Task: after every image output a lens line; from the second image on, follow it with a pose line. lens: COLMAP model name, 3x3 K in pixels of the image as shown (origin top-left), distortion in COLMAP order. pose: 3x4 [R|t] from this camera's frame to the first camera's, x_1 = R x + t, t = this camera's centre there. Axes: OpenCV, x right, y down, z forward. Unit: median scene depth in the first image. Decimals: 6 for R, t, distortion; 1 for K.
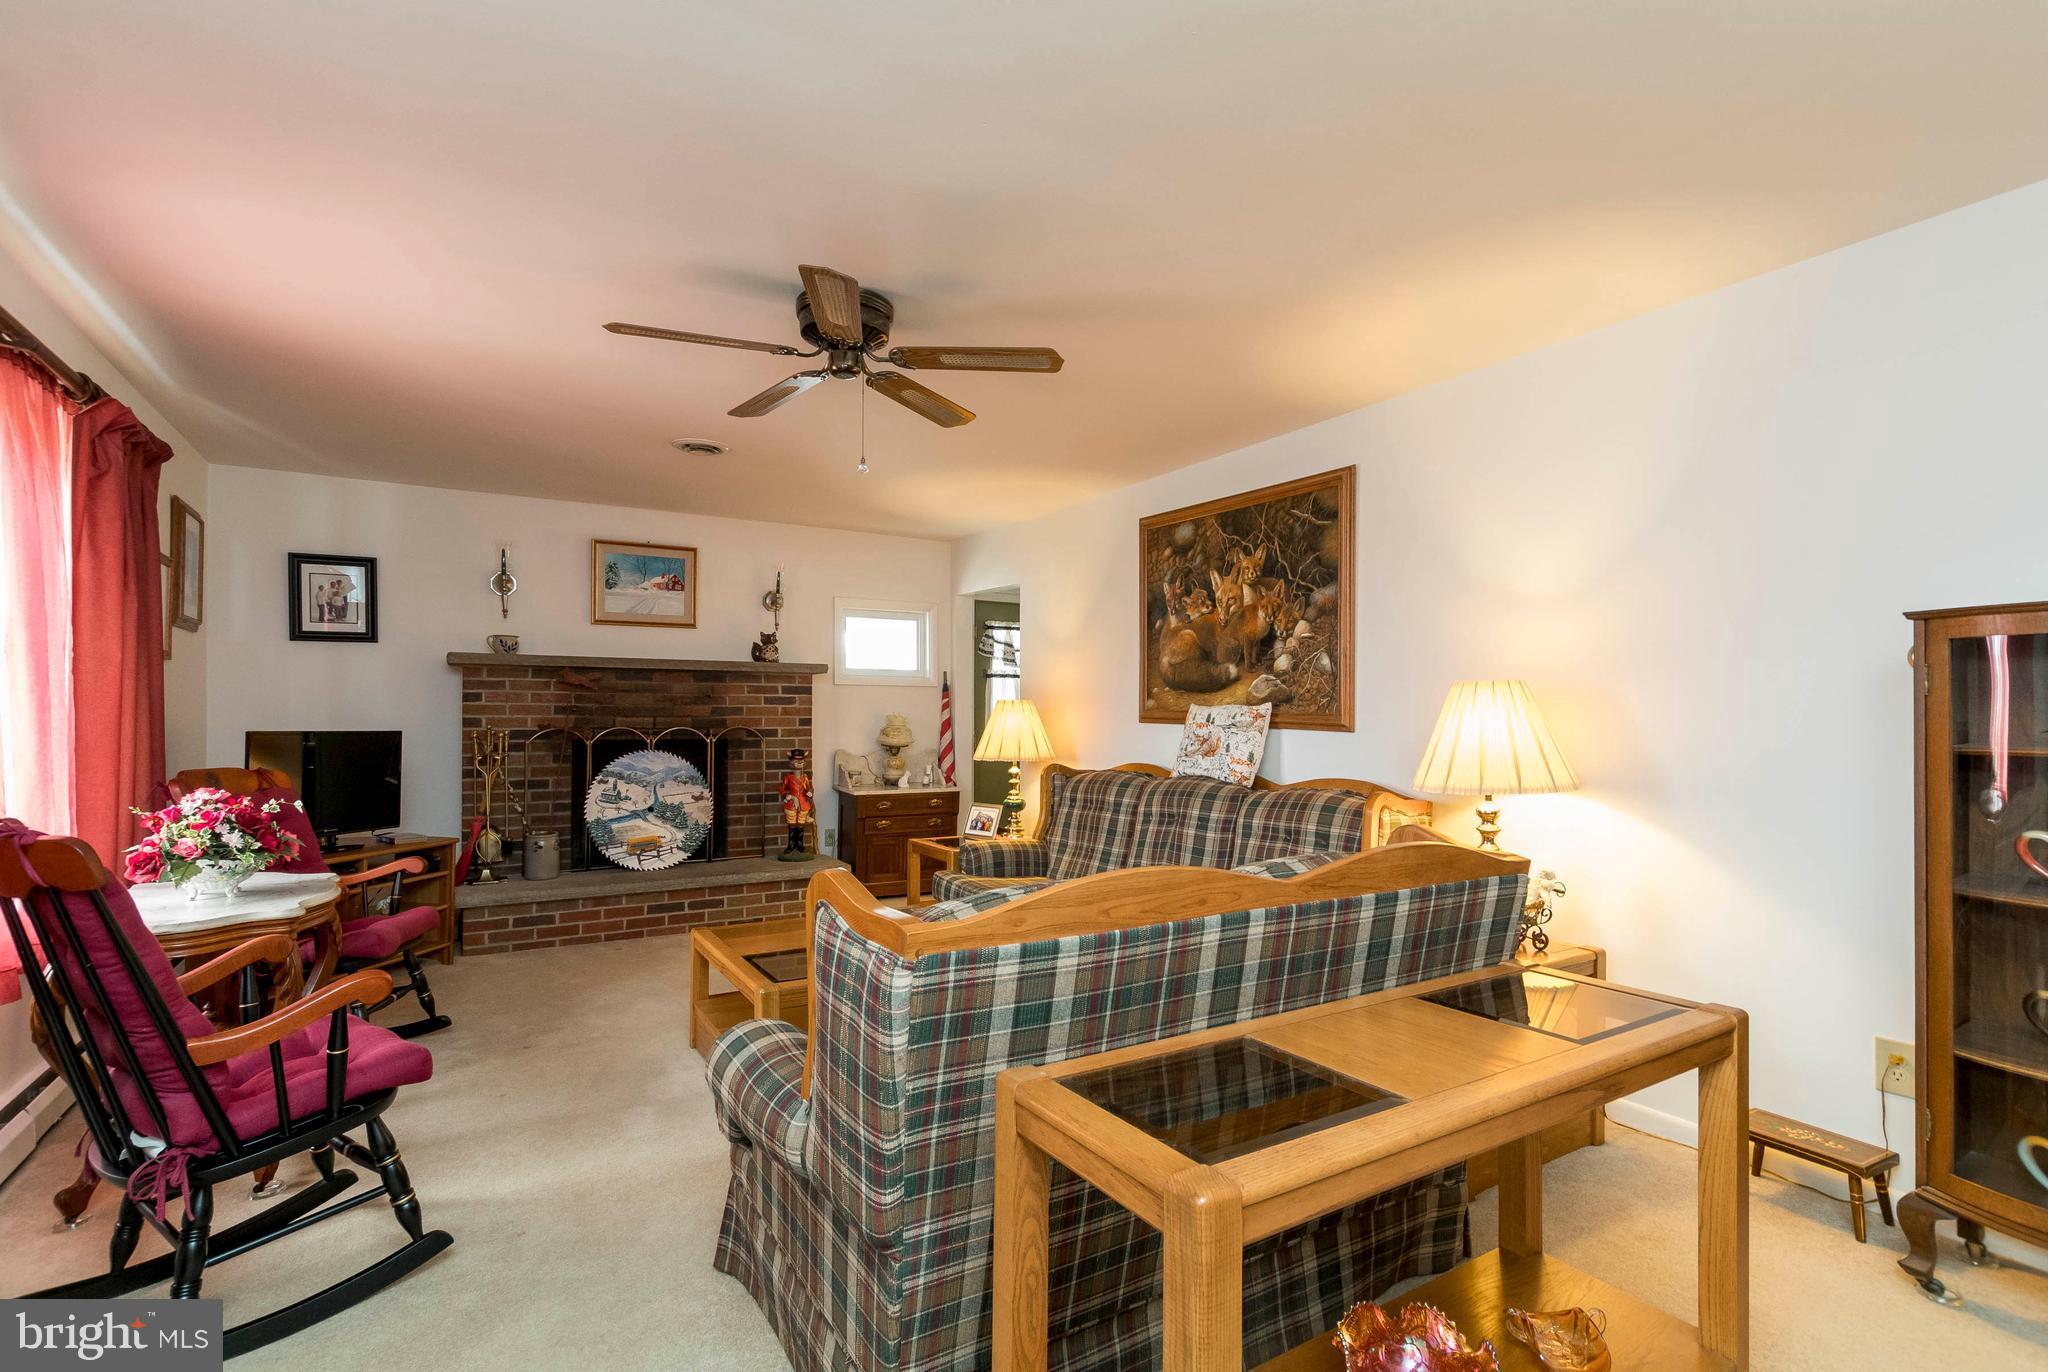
lens RADIAL K [[938.6, 0, 1024.0], [0, 938.6, 686.0], [0, 0, 1]] dist [0.003180, -0.000203]
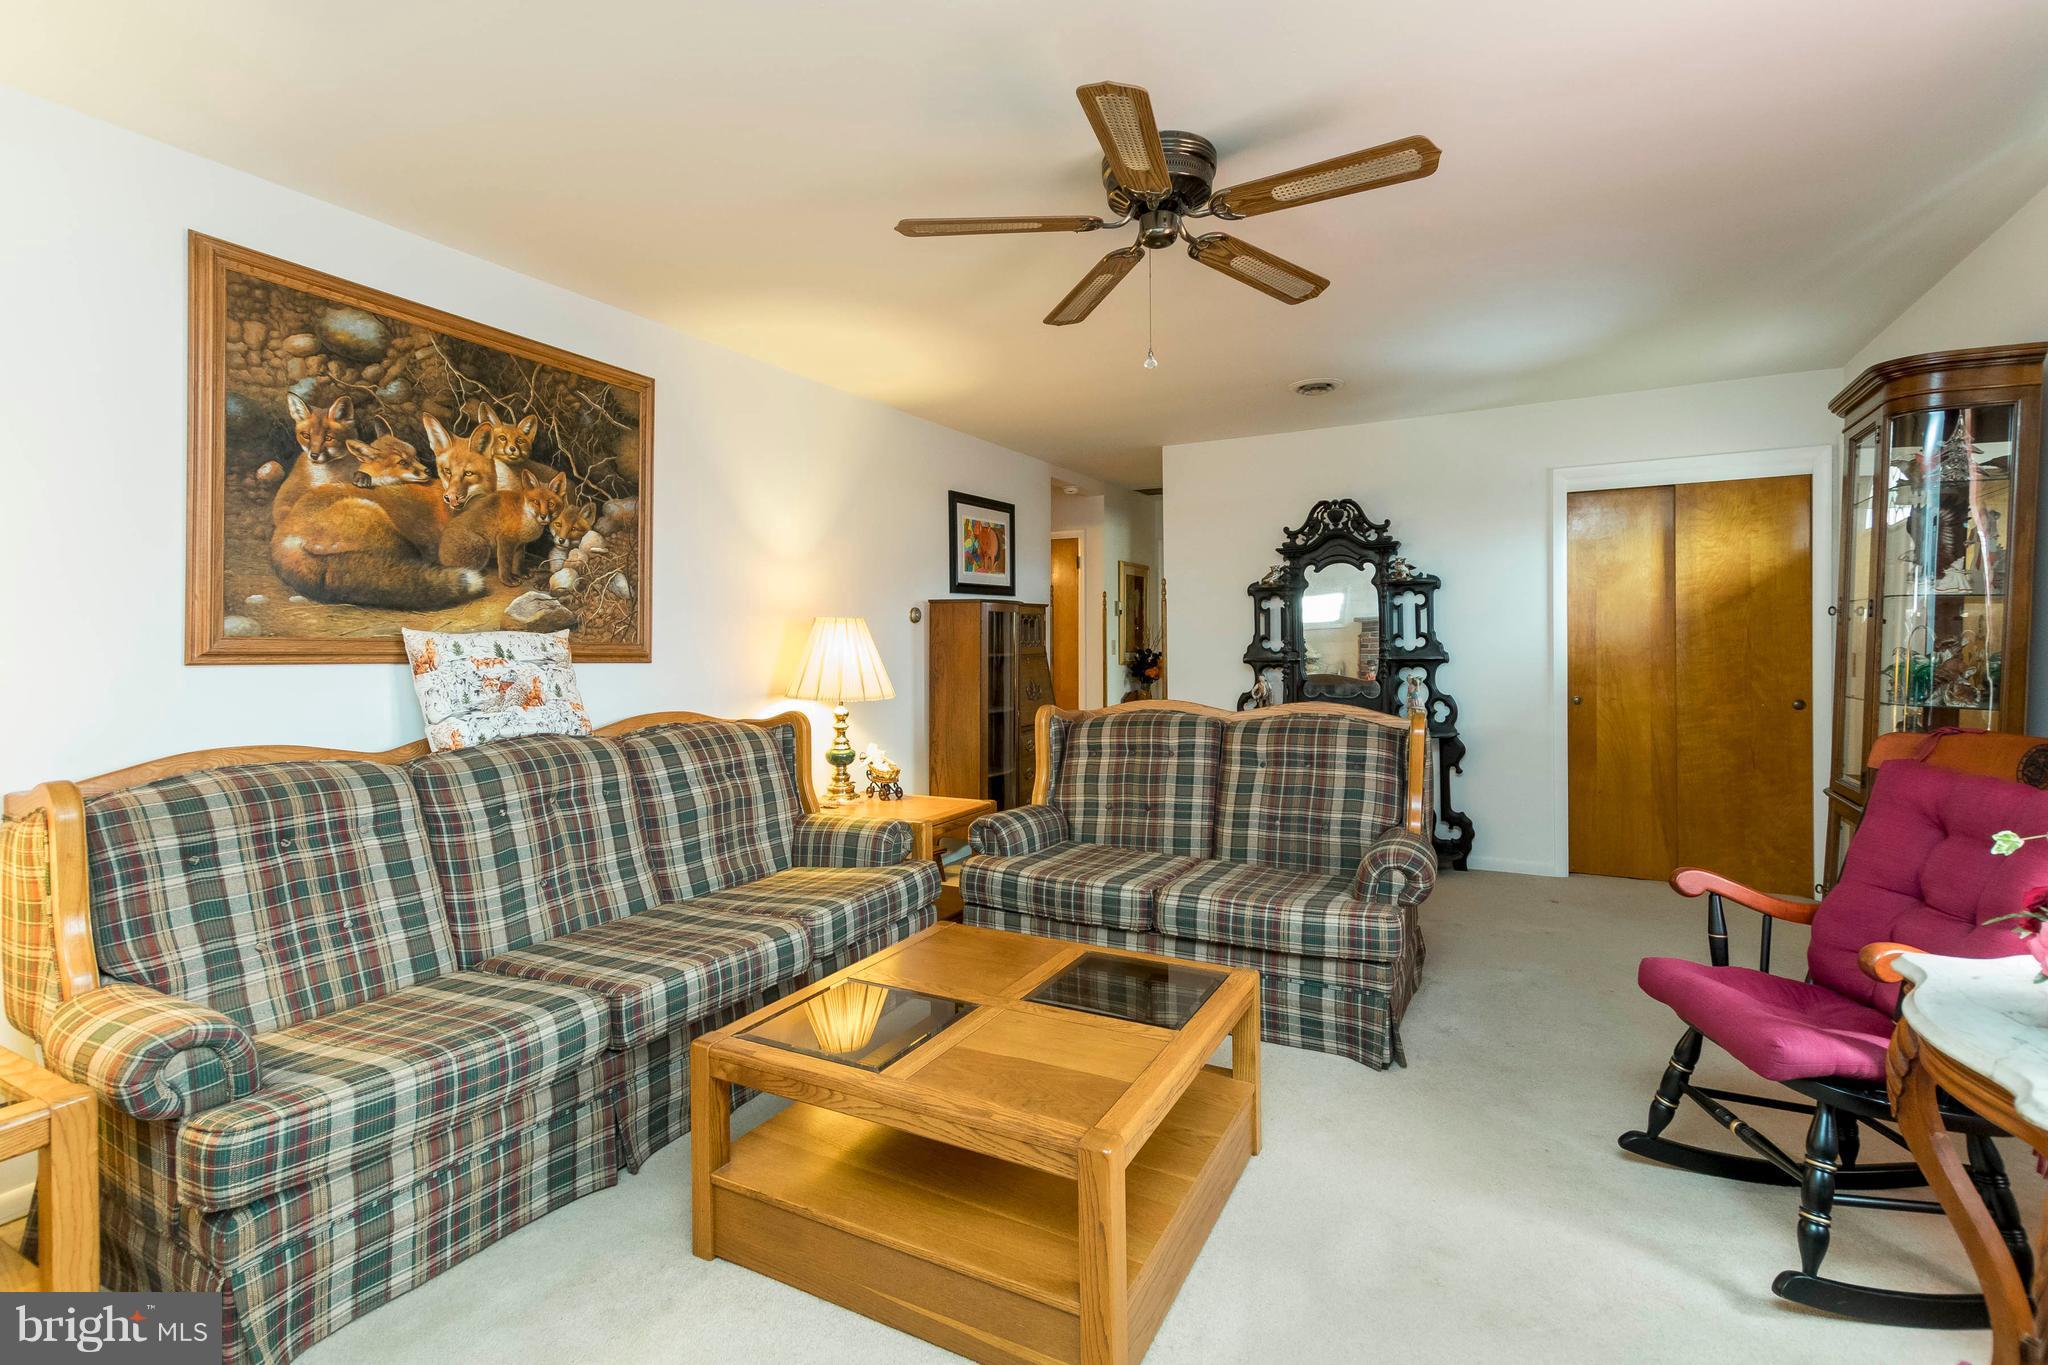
lens RADIAL K [[938.6, 0, 1024.0], [0, 938.6, 682.5], [0, 0, 1]] dist [0.003180, -0.000203]
pose [[-0.510280, -0.021252, 0.859745, -0.578910], [-0.004231, 0.999745, 0.022202, 0.041420], [-0.859998, 0.007691, -0.510240, 1.027169]]
